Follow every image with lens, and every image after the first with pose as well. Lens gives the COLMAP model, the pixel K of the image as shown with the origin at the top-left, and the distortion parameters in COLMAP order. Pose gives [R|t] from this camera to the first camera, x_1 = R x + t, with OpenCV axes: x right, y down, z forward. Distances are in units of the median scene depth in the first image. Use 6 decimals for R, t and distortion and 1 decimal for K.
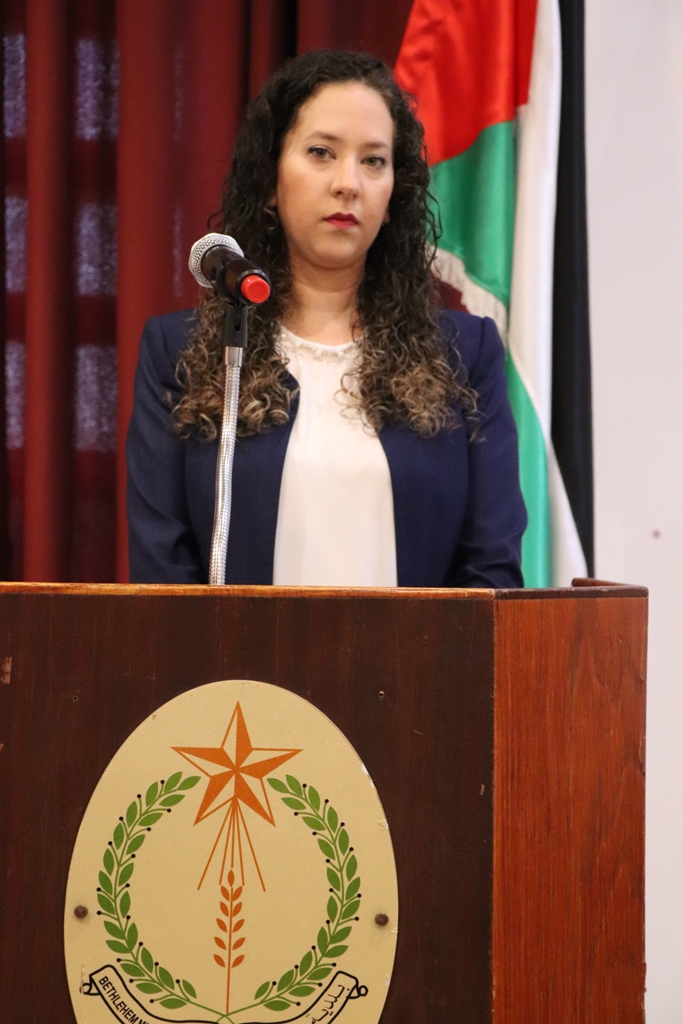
lens RADIAL K [[3106.0, 0, 340.1], [0, 3106.0, 510.7], [0, 0, 1]] dist [0.584118, 0.000000]
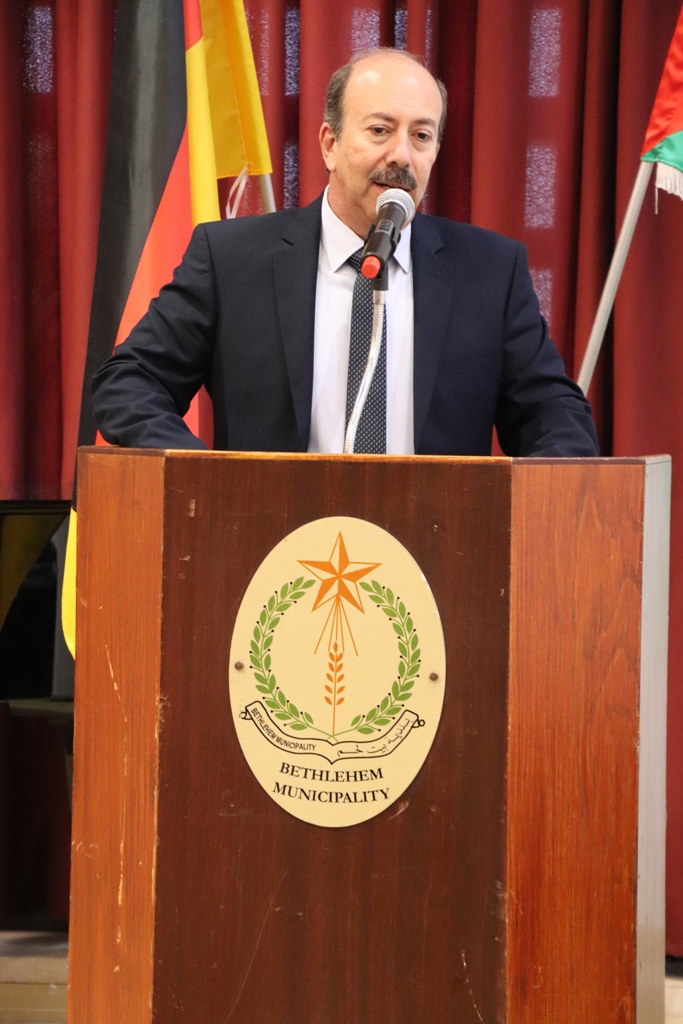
lens RADIAL K [[3559.5, 0, 340.6], [0, 3559.5, 514.3], [0, 0, 1]] dist [0.716505, 0.000000]
pose [[0.970217, 0.010157, -0.242026, 0.381343], [-0.003306, 0.999583, 0.028695, 0.003960], [0.242216, -0.027040, 0.969845, -0.661072]]
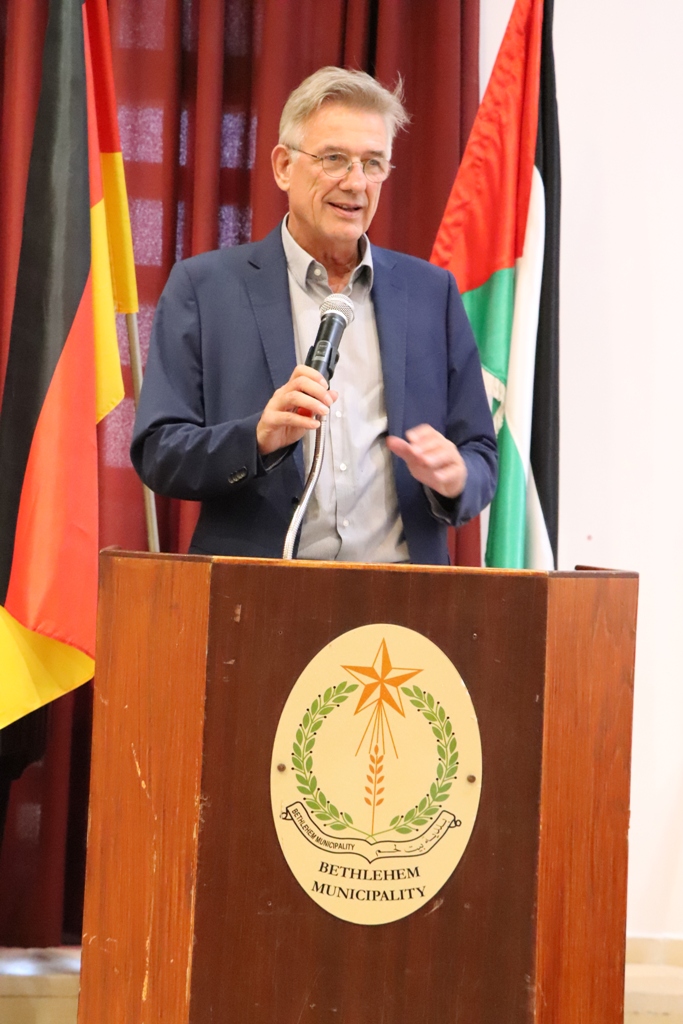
lens RADIAL K [[2079.8, 0, 344.2], [0, 2079.8, 517.0], [0, 0, 1]] dist [0.268143, 0.000000]
pose [[0.999304, 0.028886, 0.023603, -0.078749], [-0.028912, 0.999582, 0.000763, 0.000415], [-0.023571, -0.001445, 0.999721, -0.044456]]
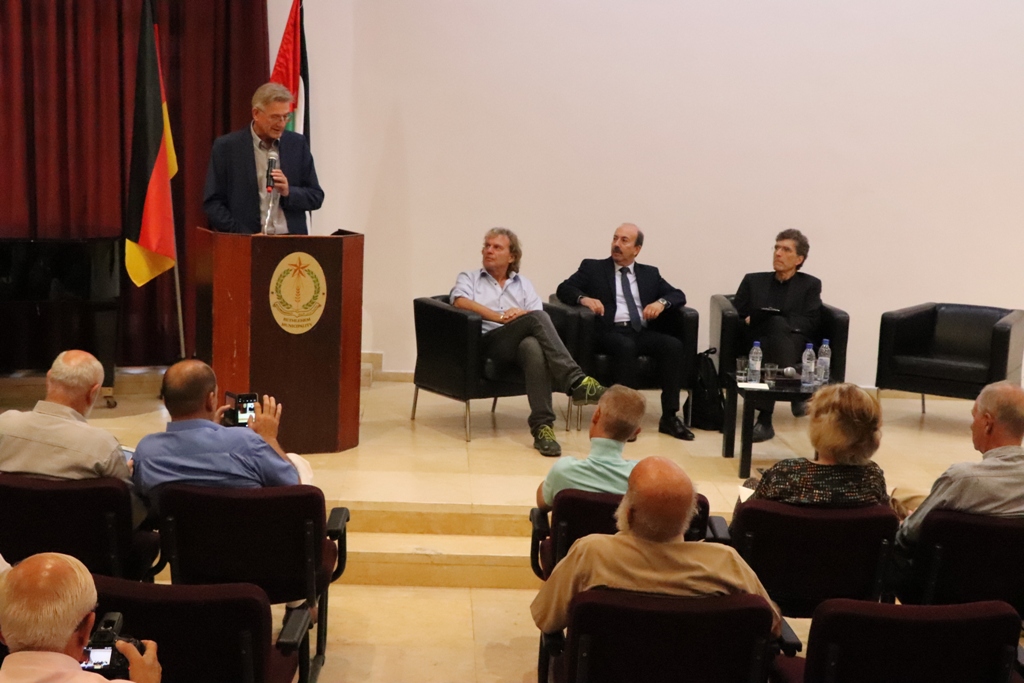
lens RADIAL K [[1551.8, 0, 514.2], [0, 1551.8, 348.5], [0, 0, 1]] dist [0.150183, 0.000000]
pose [[0.937140, -0.025338, 0.348033, -0.652915], [-0.025762, 0.989615, 0.141416, -0.181811], [-0.348002, -0.141493, 0.926755, -1.772335]]
